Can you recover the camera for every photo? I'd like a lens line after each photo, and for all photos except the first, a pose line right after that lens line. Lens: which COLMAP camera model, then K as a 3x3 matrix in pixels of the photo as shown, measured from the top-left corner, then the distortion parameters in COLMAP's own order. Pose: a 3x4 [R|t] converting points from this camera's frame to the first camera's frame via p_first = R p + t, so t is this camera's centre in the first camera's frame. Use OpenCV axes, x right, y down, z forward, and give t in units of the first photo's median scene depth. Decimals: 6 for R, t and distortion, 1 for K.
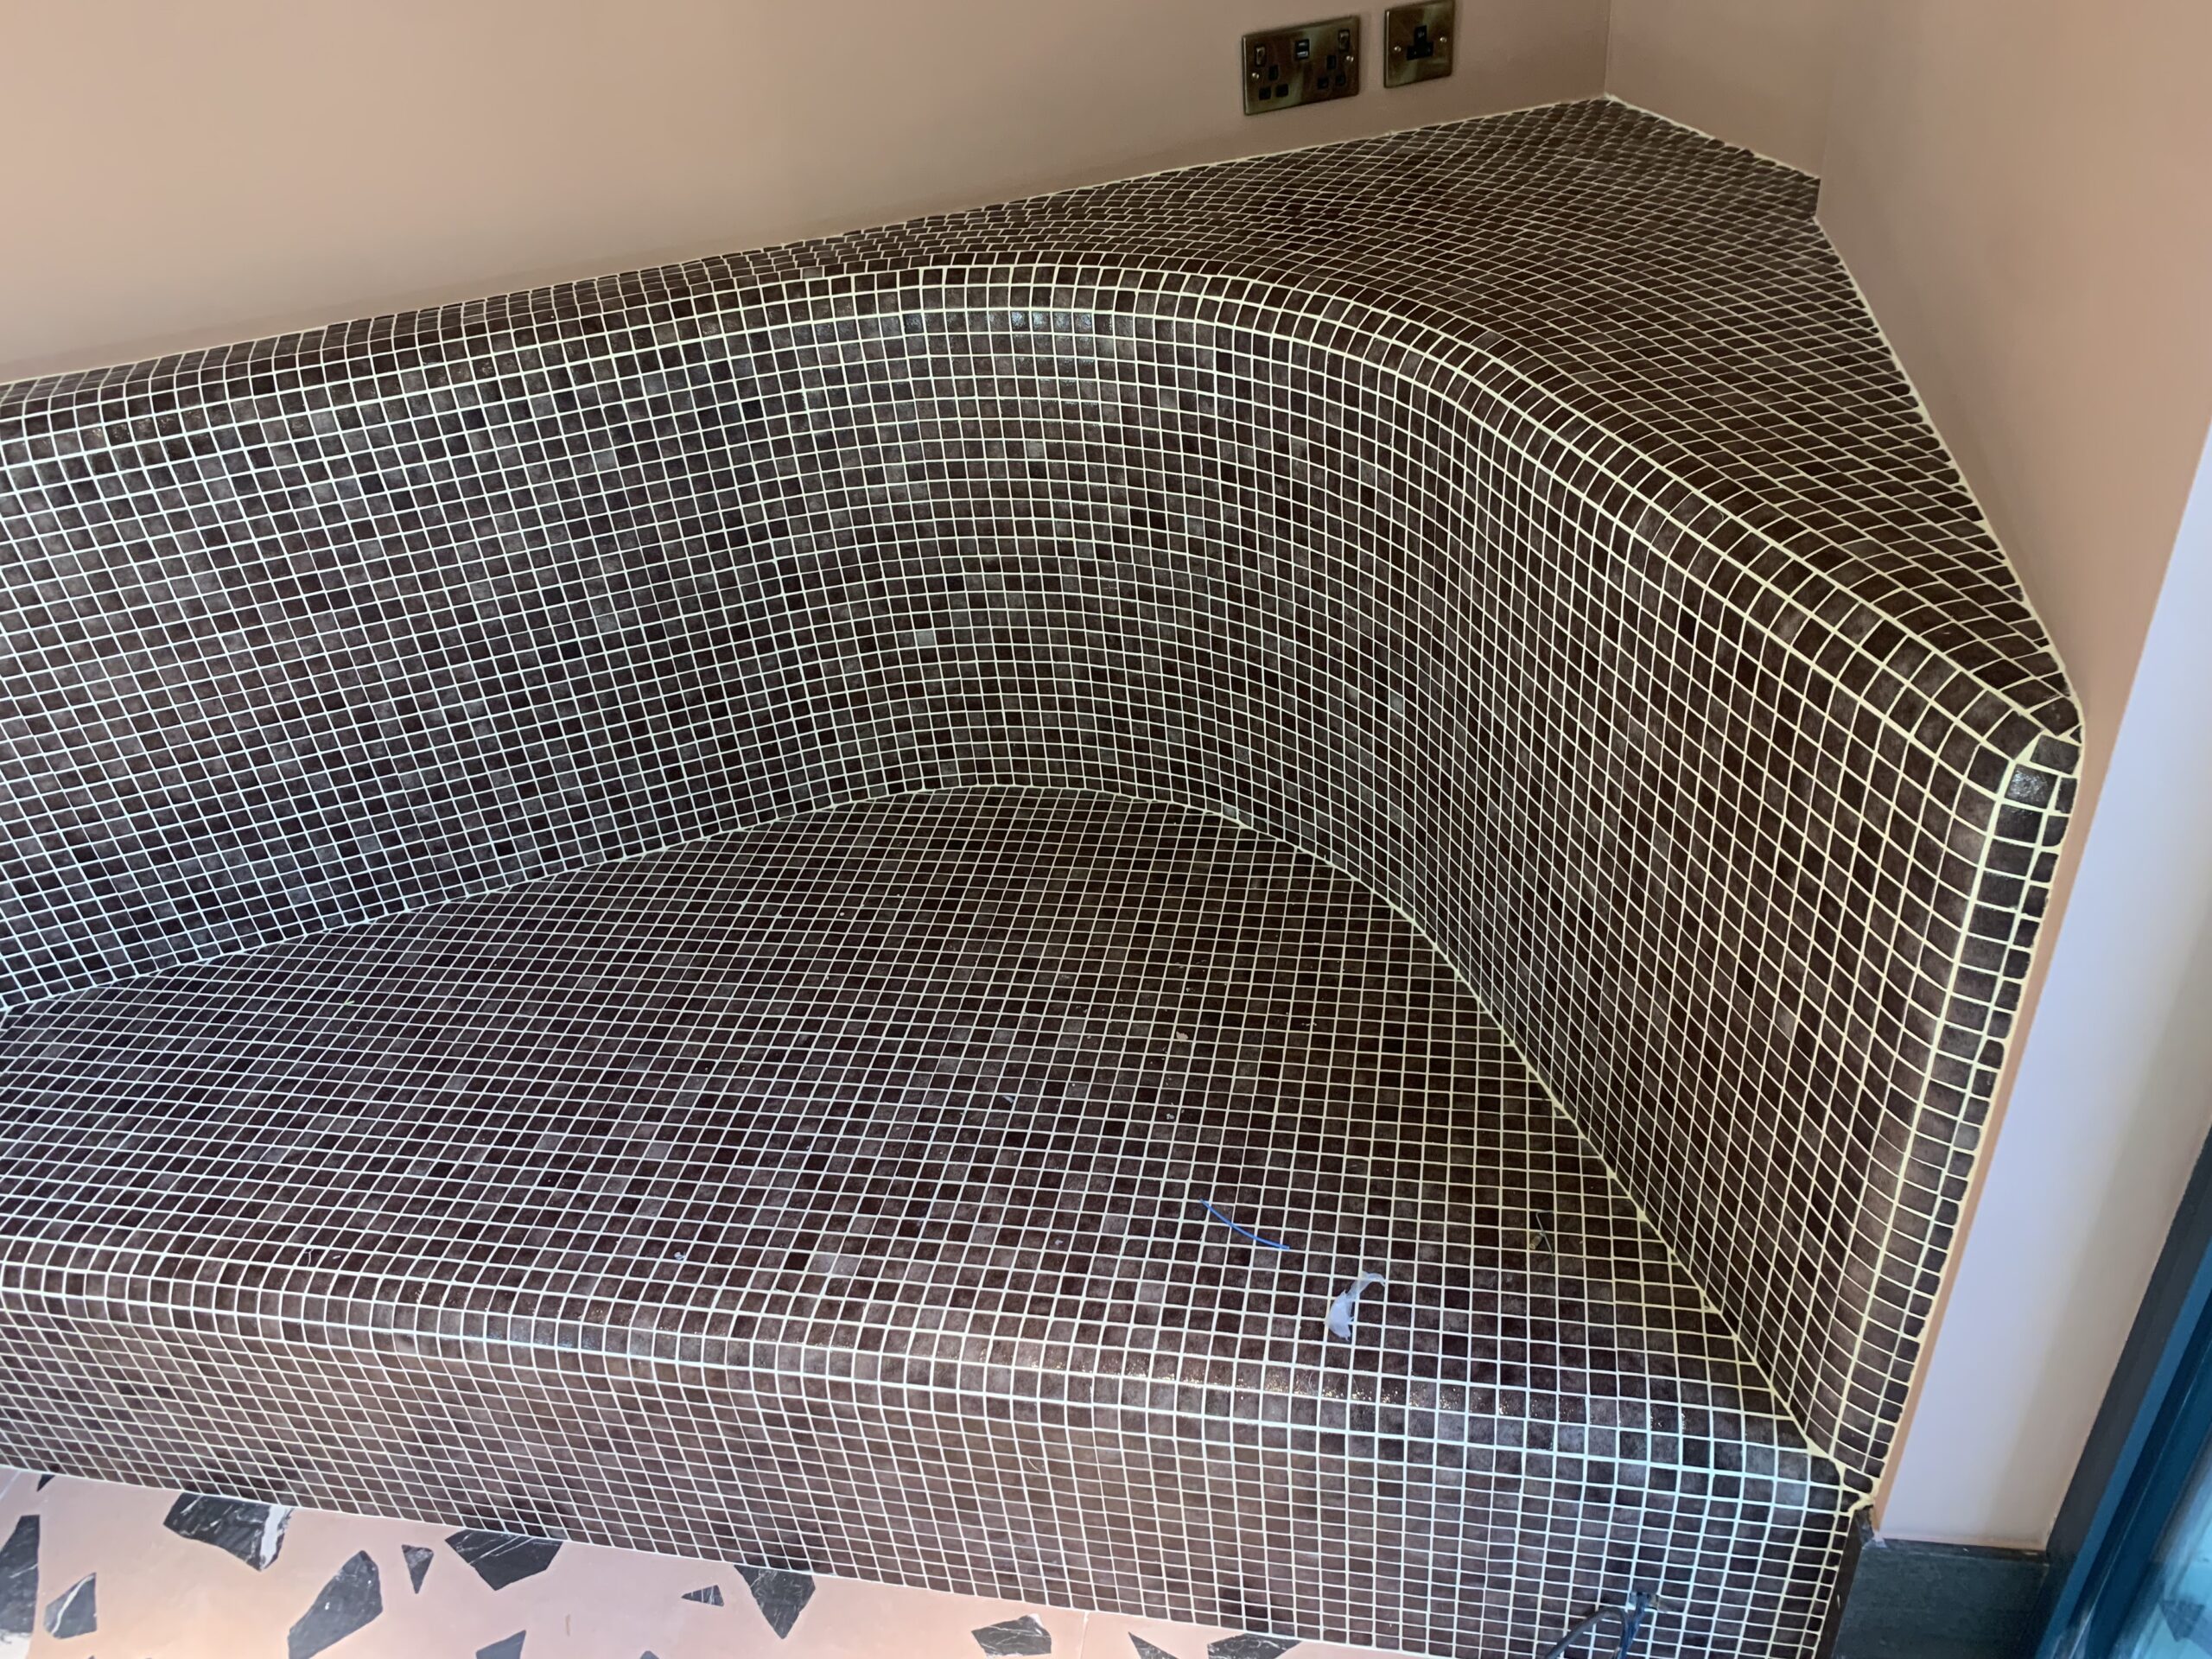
lens RADIAL K [[1751.4, 0, 1115.0], [0, 1751.4, 828.9], [0, 0, 1]] dist [0.035072, -0.026920]
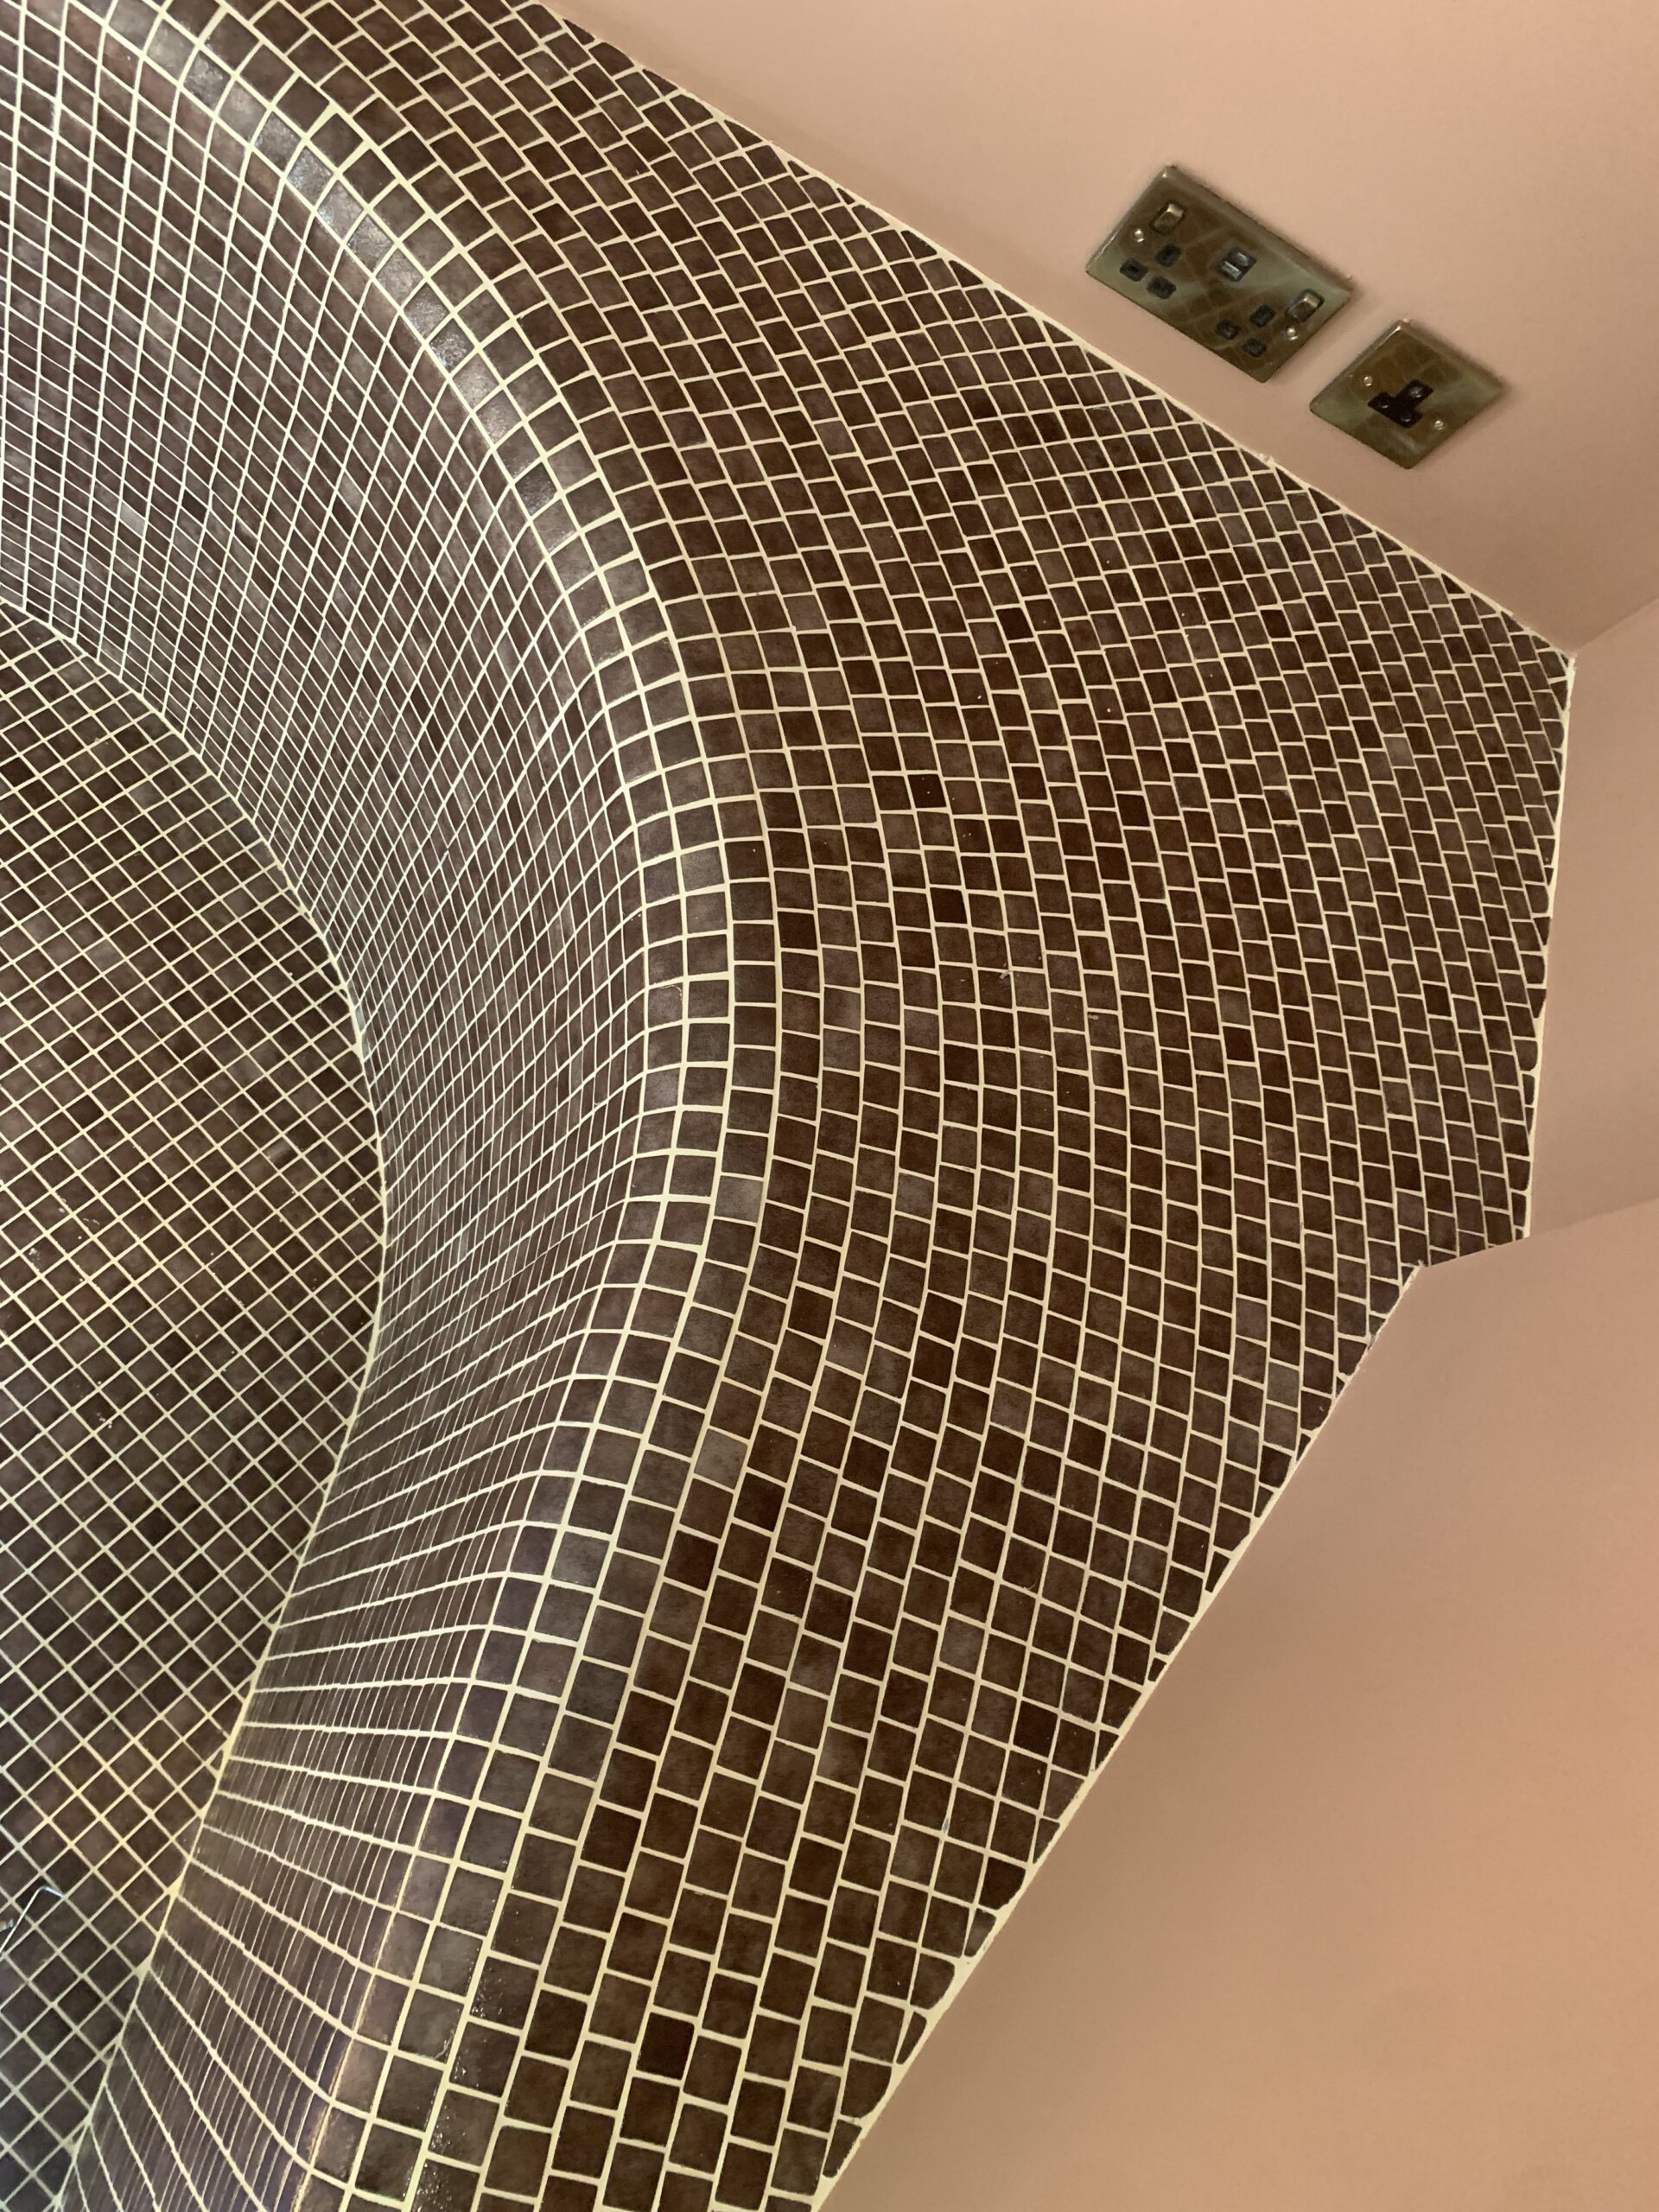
lens RADIAL K [[1751.4, 0, 822.5], [0, 1751.4, 1097.5], [0, 0, 1]] dist [0.035072, -0.026920]
pose [[0.714869, 0.661846, 0.225658, 0.065376], [-0.688678, 0.610459, 0.391232, -0.424306], [0.121180, -0.435085, 0.892197, 0.408551]]
